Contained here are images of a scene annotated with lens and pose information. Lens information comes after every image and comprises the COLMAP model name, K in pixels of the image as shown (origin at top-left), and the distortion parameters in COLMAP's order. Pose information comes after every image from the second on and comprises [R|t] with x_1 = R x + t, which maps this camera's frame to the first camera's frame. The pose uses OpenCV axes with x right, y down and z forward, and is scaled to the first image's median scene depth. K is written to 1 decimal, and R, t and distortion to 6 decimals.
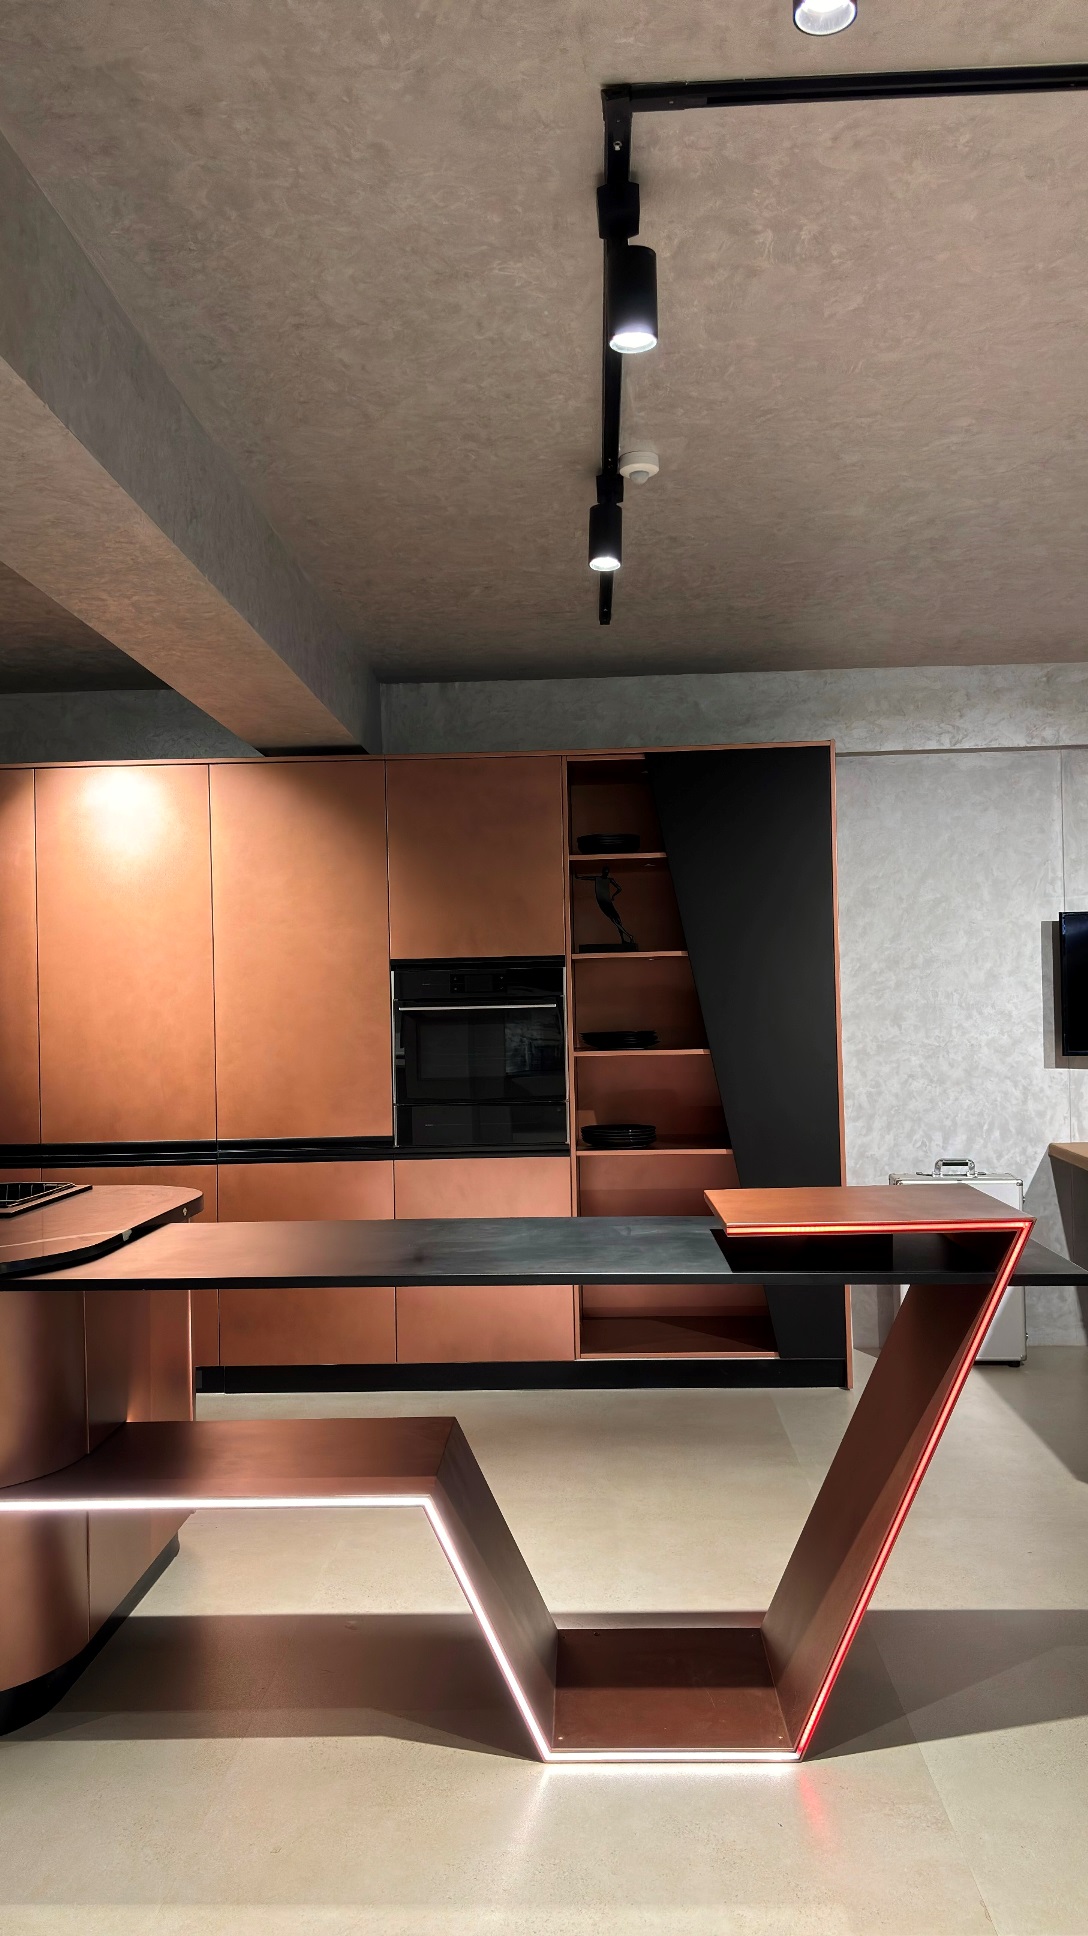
lens RADIAL K [[1483.7, 0, 548.3], [0, 1483.7, 972.1], [0, 0, 1]] dist [0.103832, -0.166013]
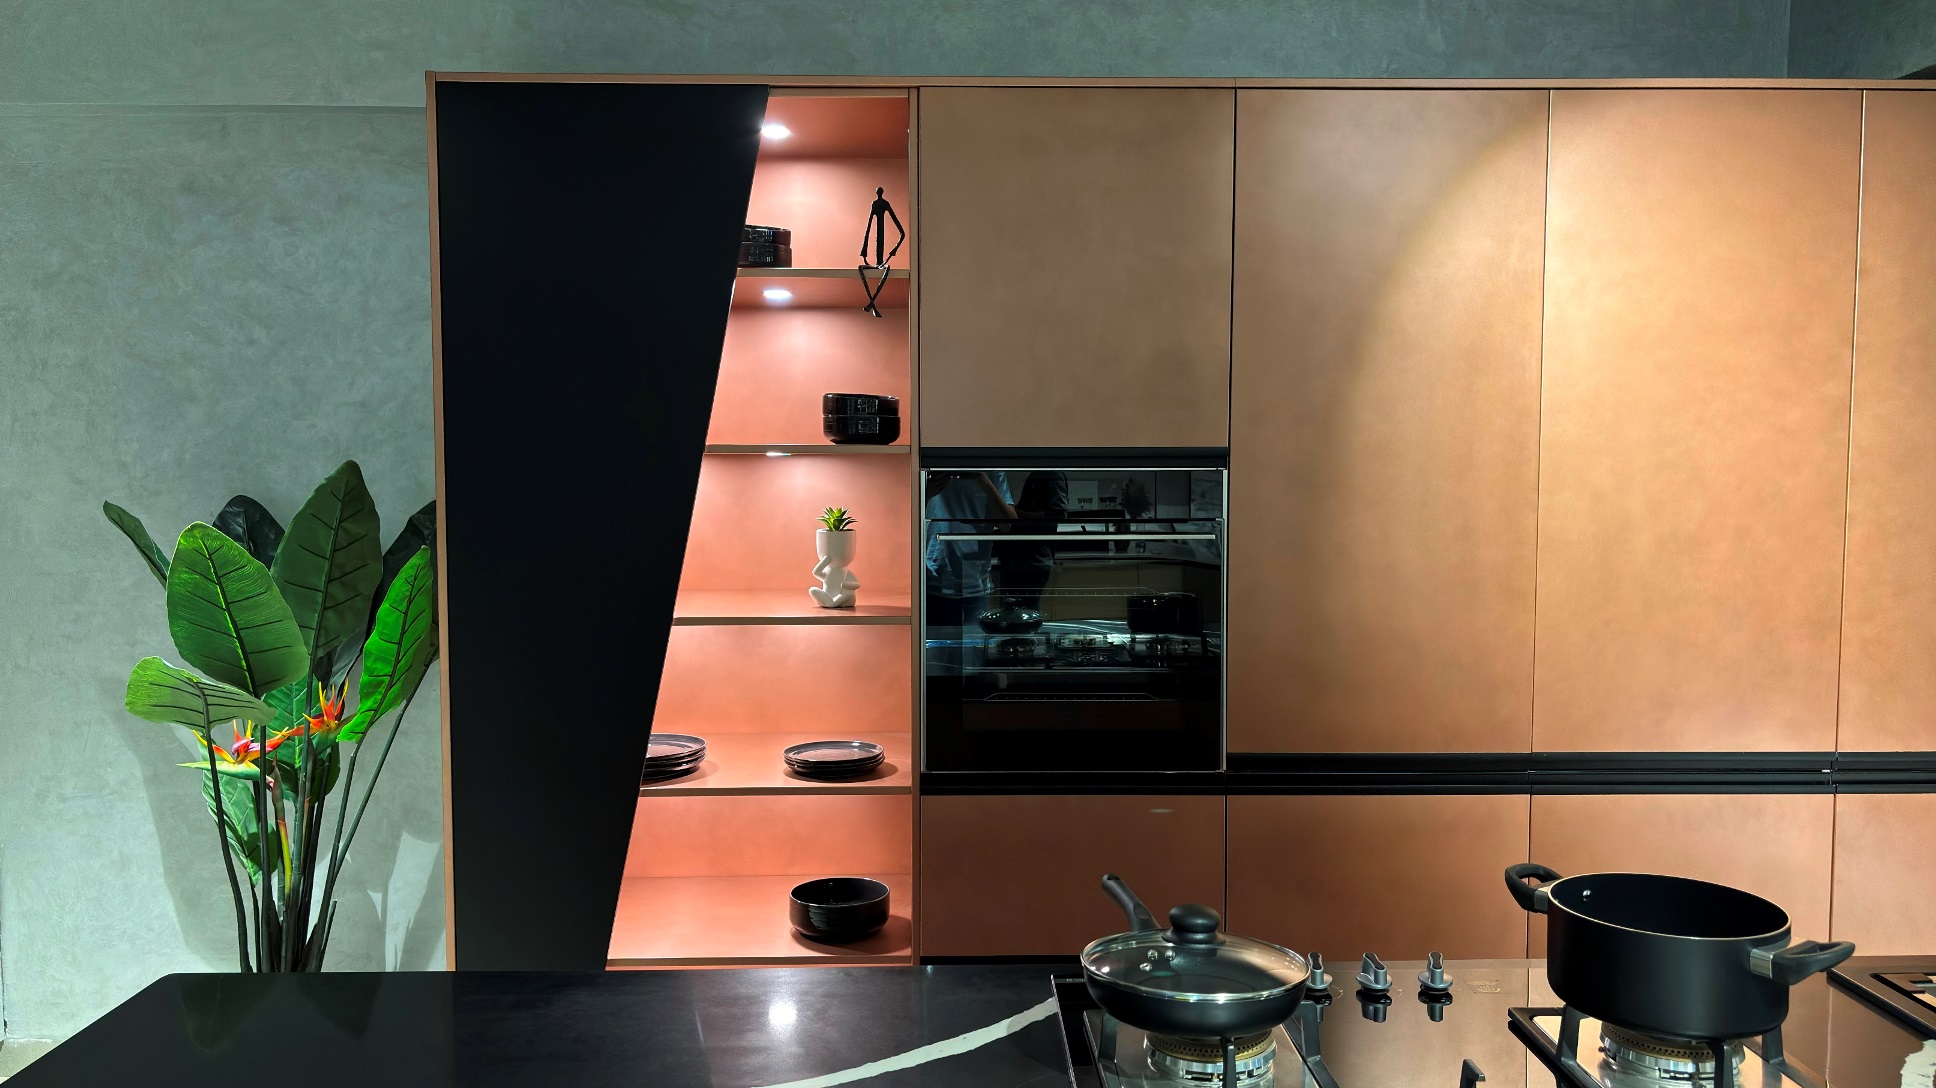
lens RADIAL K [[1483.7, 0, 972.0], [0, 1483.7, 566.9], [0, 0, 1]] dist [0.103832, -0.166013]
pose [[0.997818, 0.018573, 0.063355, -0.594231], [-0.023284, 0.996954, 0.074437, 0.004698], [-0.061779, -0.075750, 0.995211, 0.441768]]
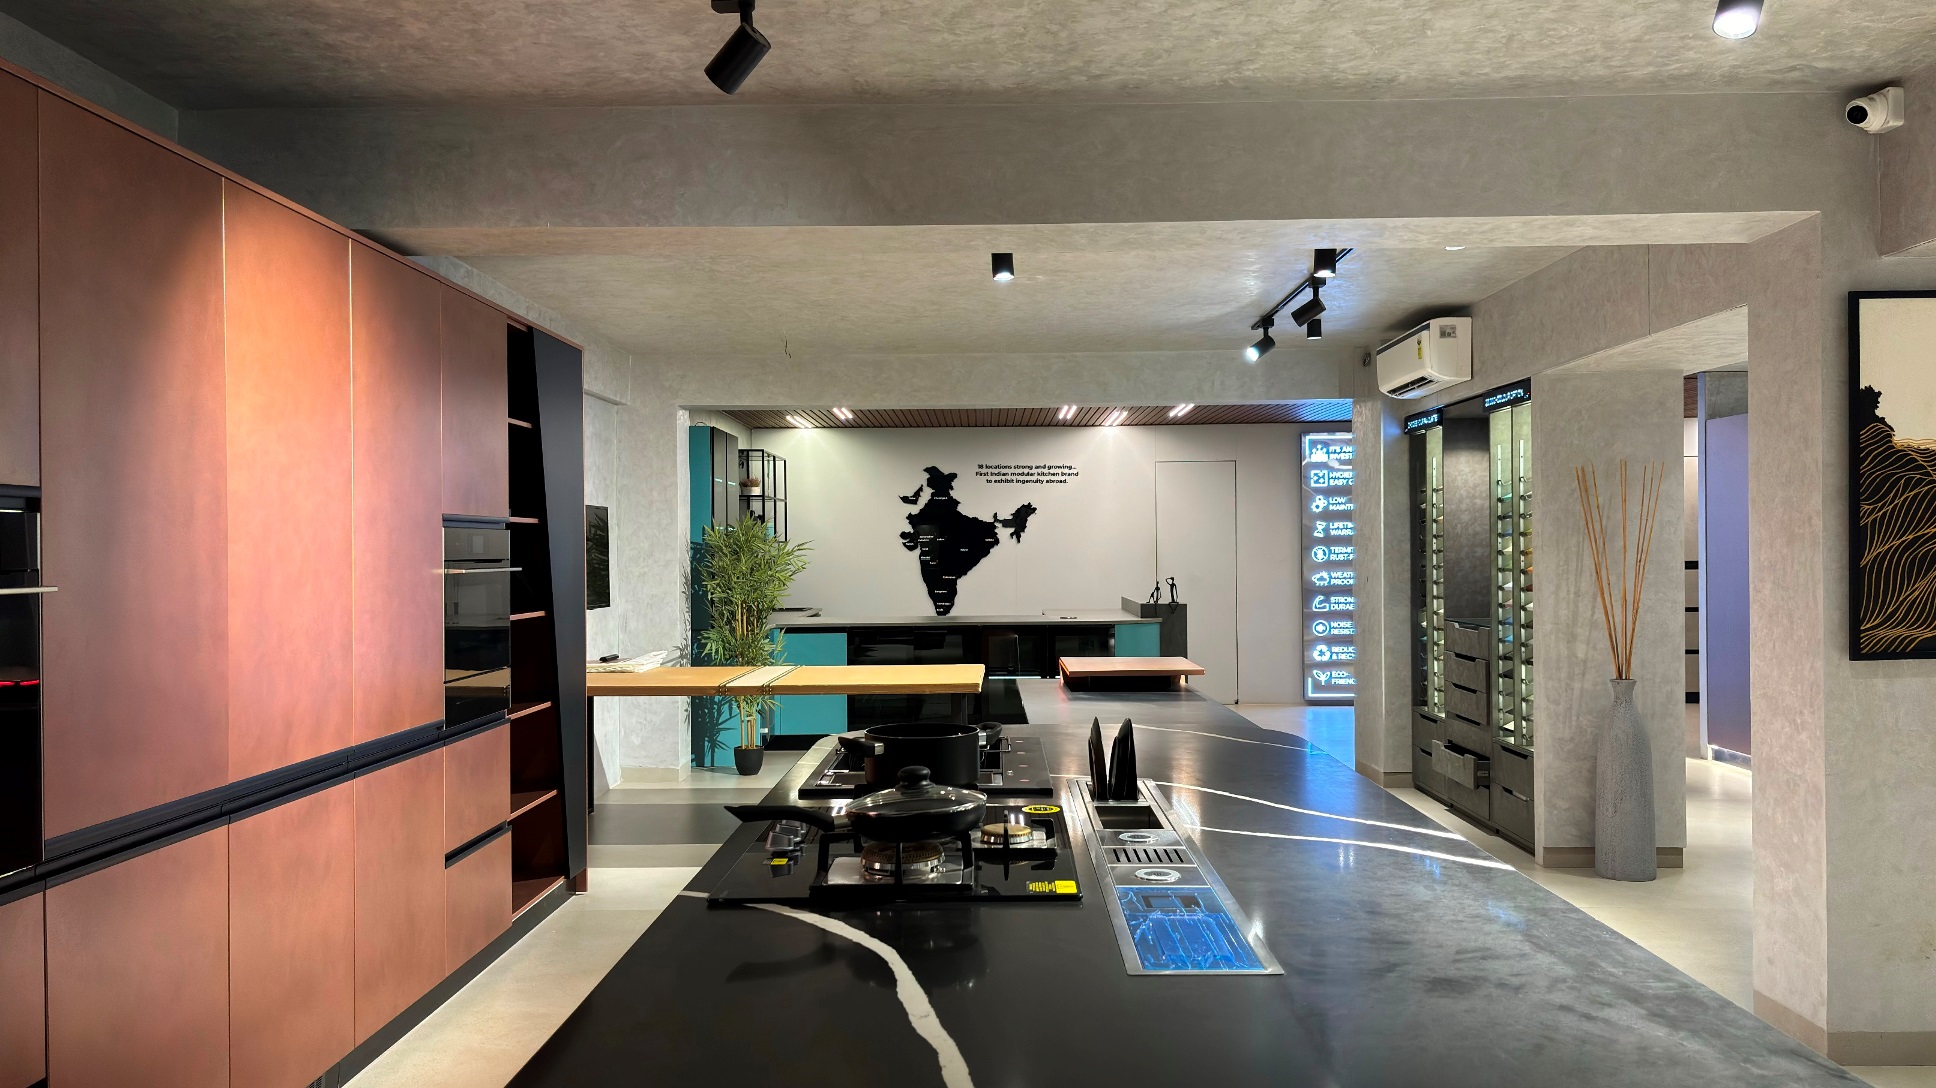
lens RADIAL K [[1483.7, 0, 972.0], [0, 1483.7, 566.9], [0, 0, 1]] dist [0.103832, -0.166013]
pose [[-0.023090, 0.011643, 0.999666, -0.978283], [0.003756, 0.999926, -0.011559, 0.032894], [-0.999726, 0.003488, -0.023132, 0.706183]]
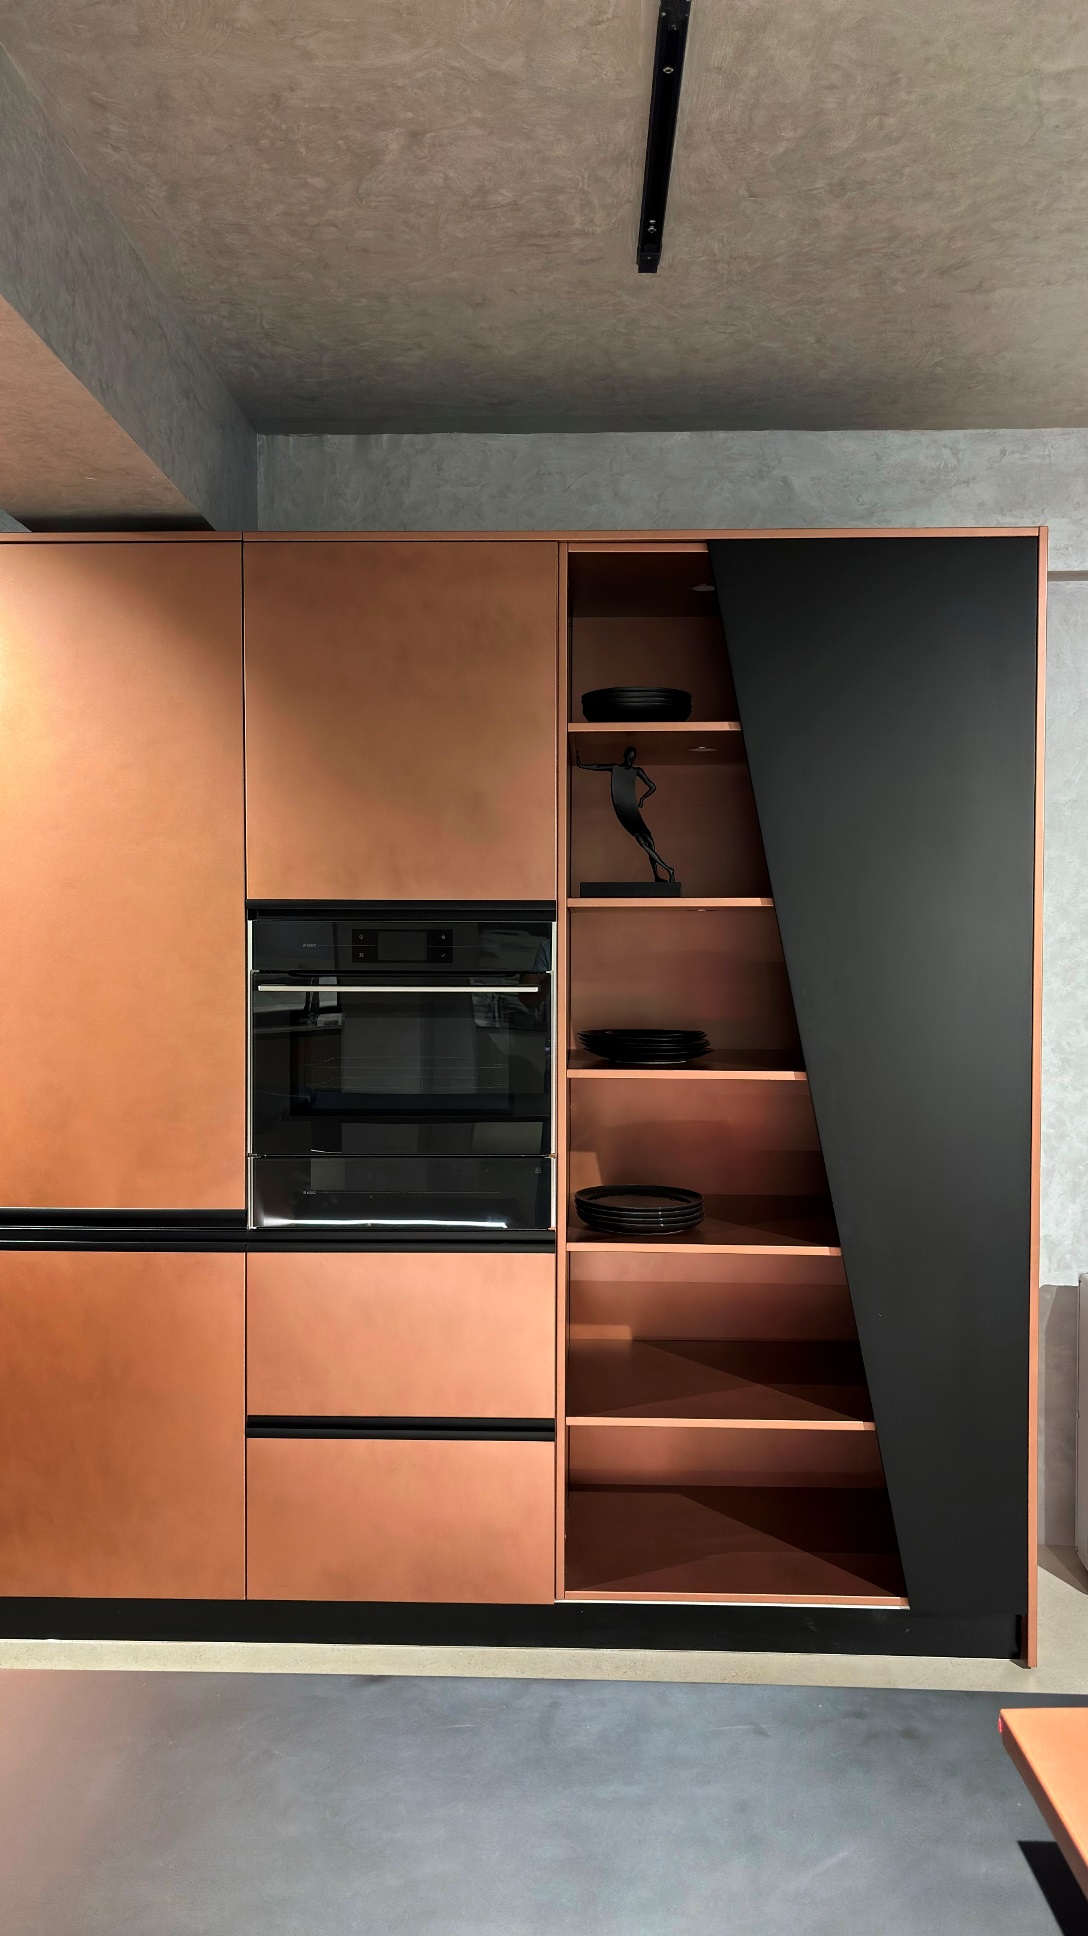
lens RADIAL K [[1483.7, 0, 548.3], [0, 1483.7, 972.1], [0, 0, 1]] dist [0.103832, -0.166013]
pose [[0.999647, 0.024905, 0.009262, 0.003893], [-0.025288, 0.998718, 0.043848, -0.008655], [-0.008158, -0.044067, 0.998995, 0.426478]]
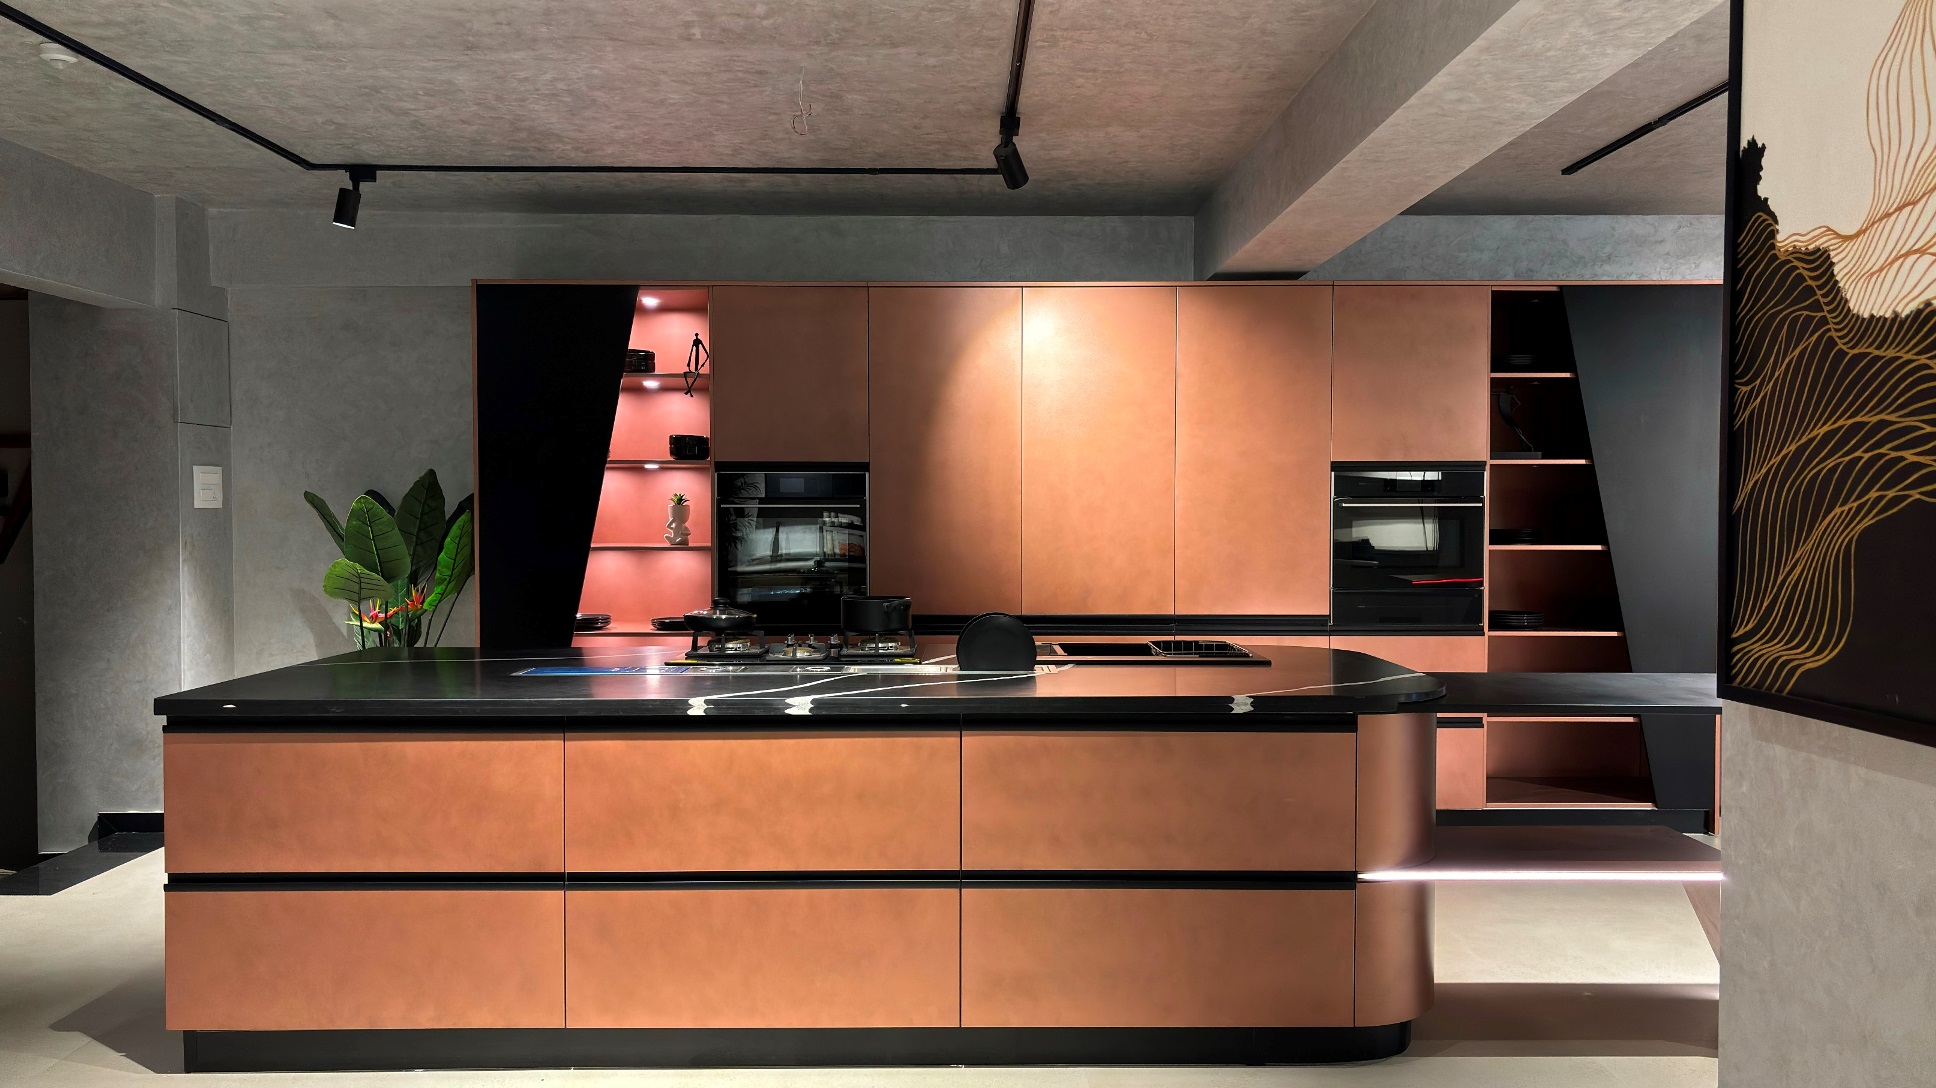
lens RADIAL K [[1483.7, 0, 972.0], [0, 1483.7, 566.9], [0, 0, 1]] dist [0.103832, -0.166013]
pose [[0.998952, 0.020701, 0.040812, -0.425453], [-0.022525, 0.998743, 0.044770, 0.027048], [-0.039834, -0.045643, 0.998163, -0.142568]]
